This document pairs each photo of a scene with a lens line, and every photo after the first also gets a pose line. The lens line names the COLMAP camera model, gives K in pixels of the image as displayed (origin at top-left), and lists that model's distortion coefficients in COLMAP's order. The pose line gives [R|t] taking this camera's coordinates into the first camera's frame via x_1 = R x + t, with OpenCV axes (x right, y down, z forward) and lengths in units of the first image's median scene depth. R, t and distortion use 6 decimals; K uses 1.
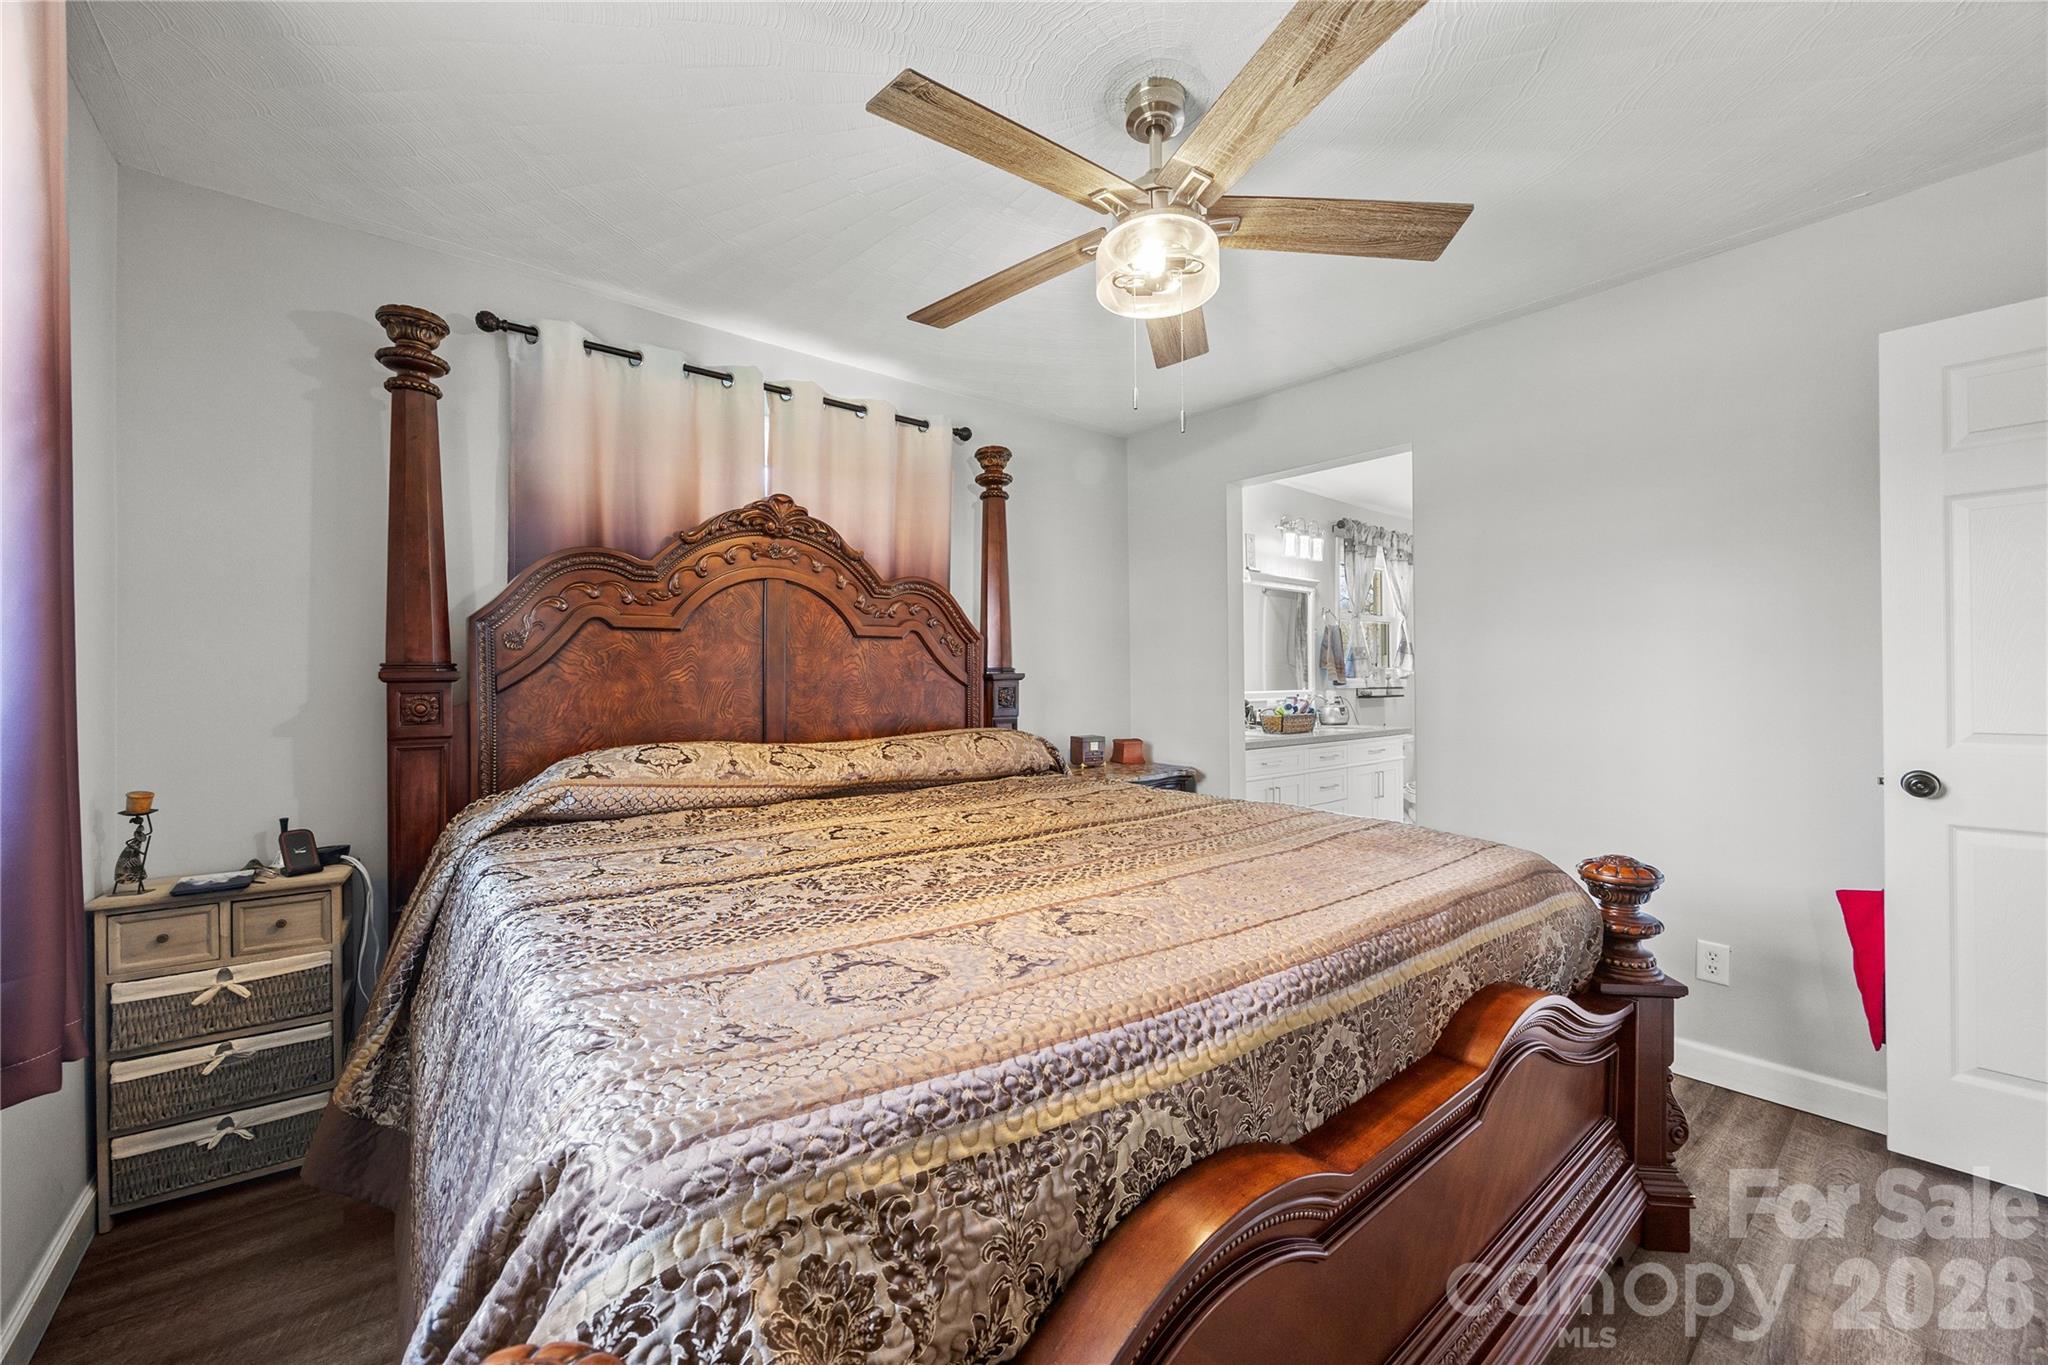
lens RADIAL K [[798.9, 0, 1008.7], [0, 798.9, 682.7], [0, 0, 1]] dist [0.003458, 0.000066]
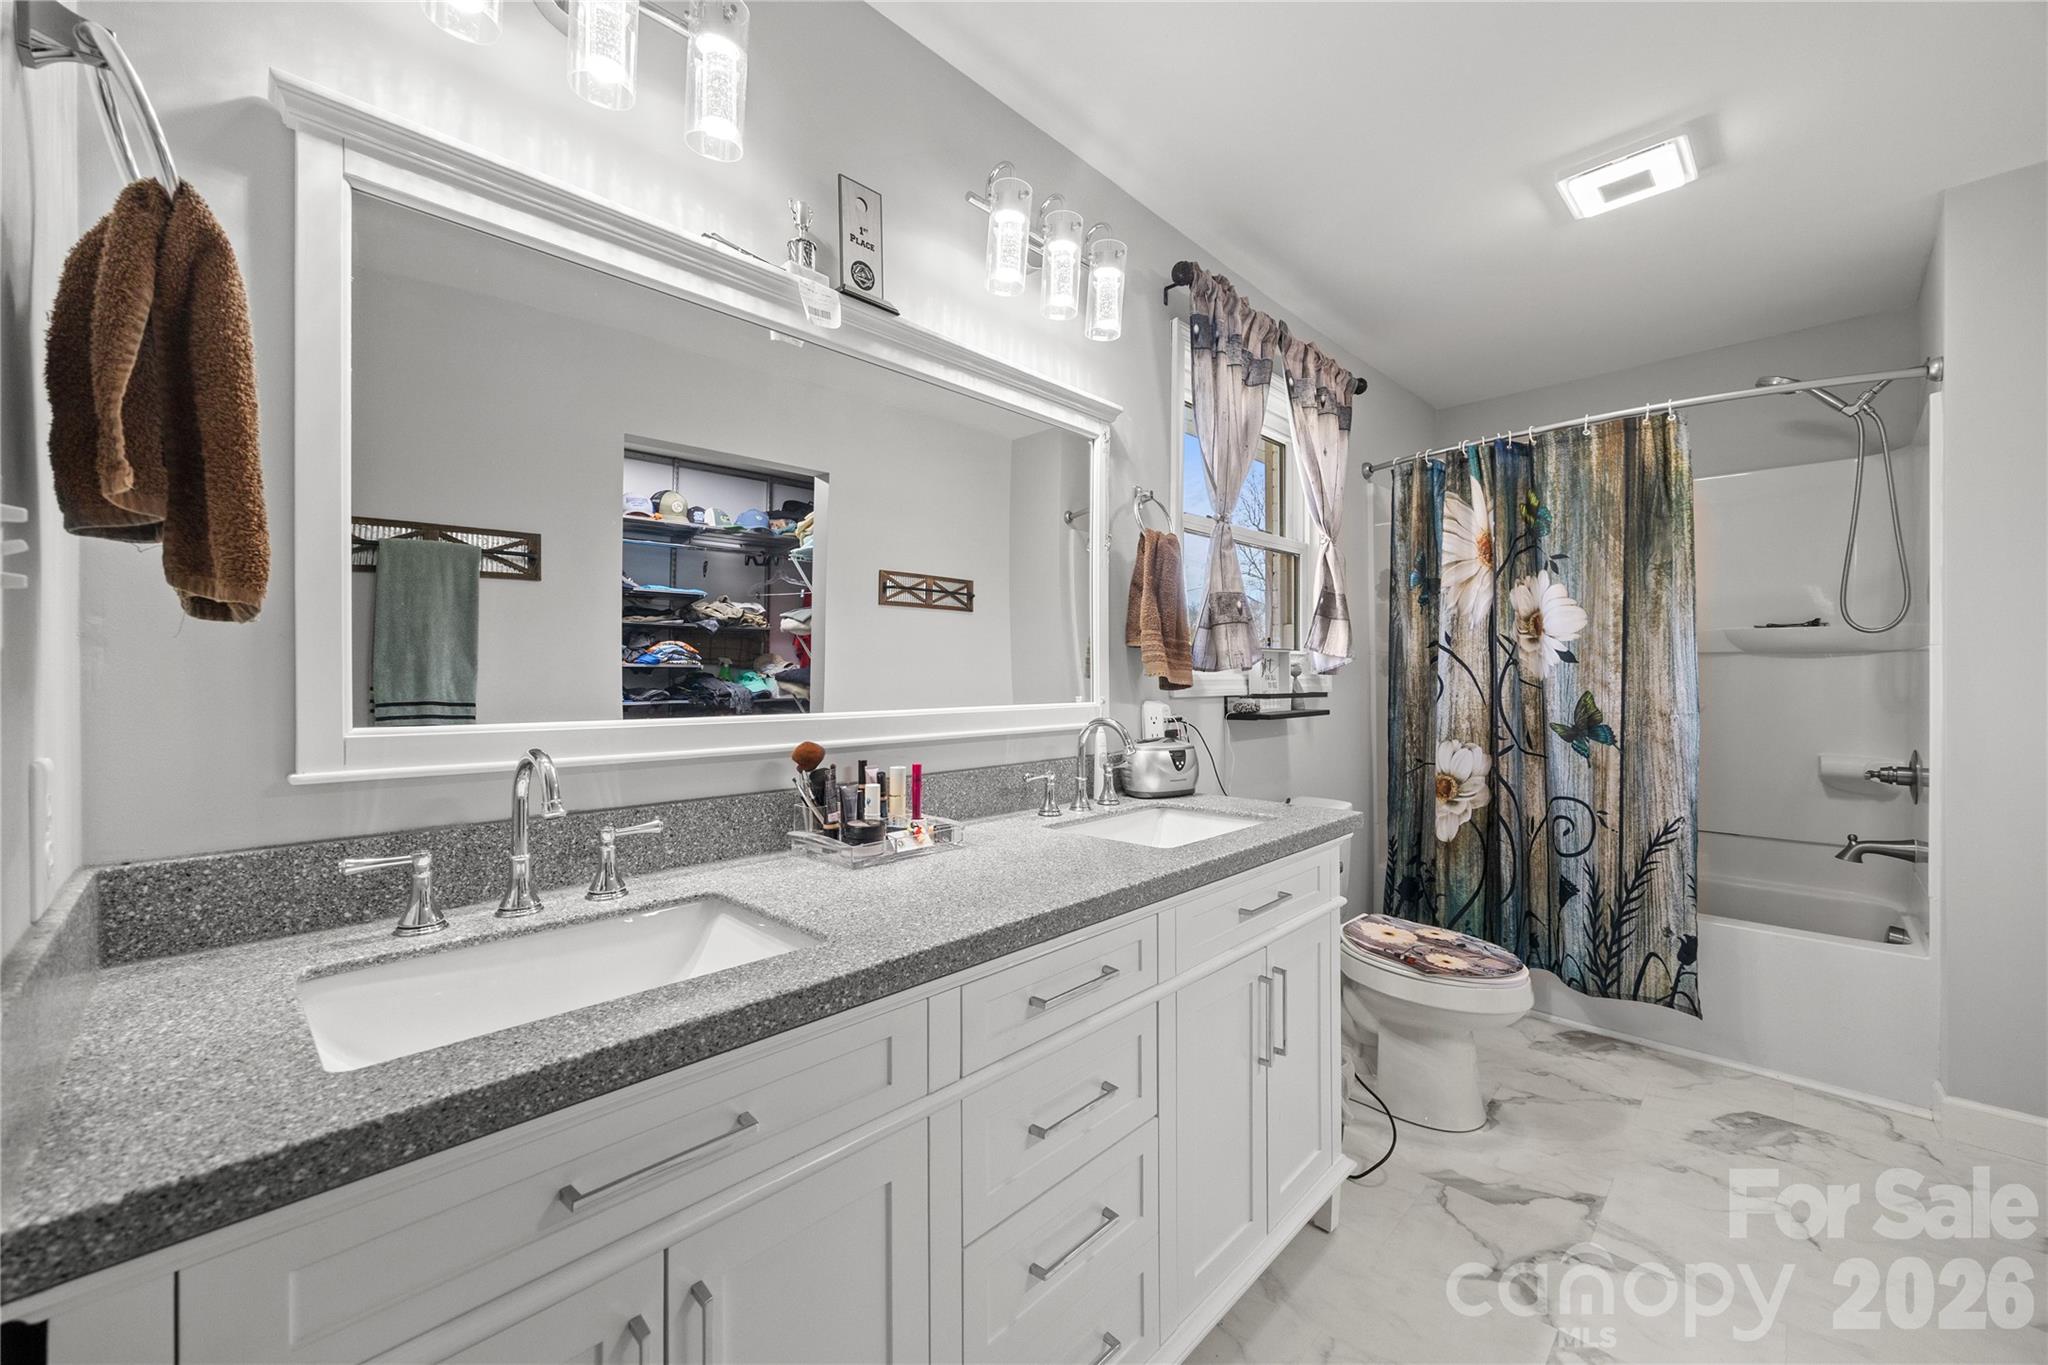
lens RADIAL K [[798.9, 0, 1025.6], [0, 798.9, 678.9], [0, 0, 1]] dist [0.003458, 0.000066]
pose [[0.992714, 0.003903, 0.120434, 0.387352], [-0.003784, 0.999992, -0.001215, -0.001366], [-0.120438, 0.000751, 0.992721, 0.821679]]
